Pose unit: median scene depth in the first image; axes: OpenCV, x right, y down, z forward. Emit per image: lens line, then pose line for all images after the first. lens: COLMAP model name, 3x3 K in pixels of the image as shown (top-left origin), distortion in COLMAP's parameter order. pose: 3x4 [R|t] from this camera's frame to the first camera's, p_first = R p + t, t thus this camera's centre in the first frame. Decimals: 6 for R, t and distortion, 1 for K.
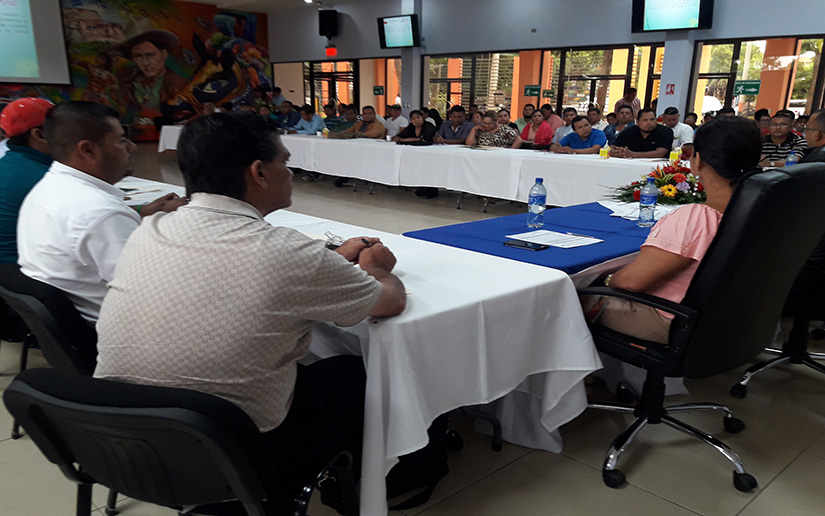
lens RADIAL K [[665.4, 0, 412.5], [0, 665.4, 258.0], [0, 0, 1]] dist [0.060050, -0.001091]
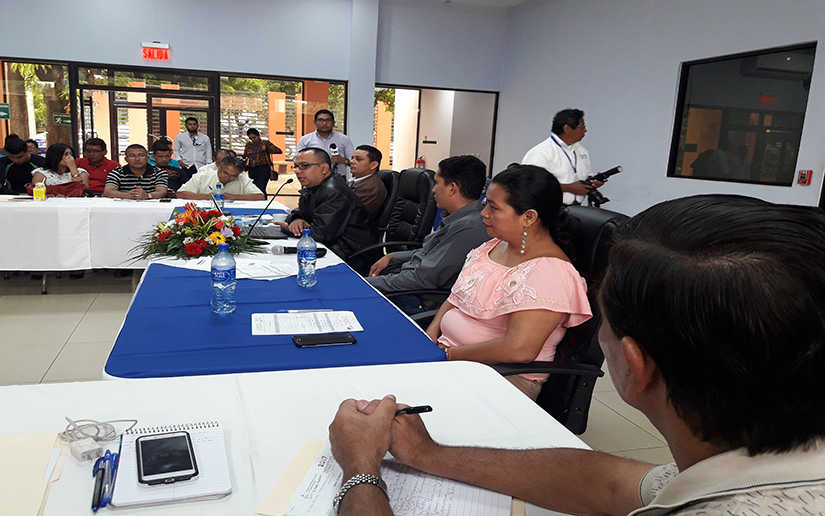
lens RADIAL K [[665.4, 0, 412.5], [0, 665.4, 258.0], [0, 0, 1]] dist [0.060050, -0.001091]
pose [[0.443538, -0.133713, 0.886225, -0.391580], [0.157171, 0.985090, 0.069968, -0.131568], [-0.882367, 0.108255, 0.457940, 0.507399]]
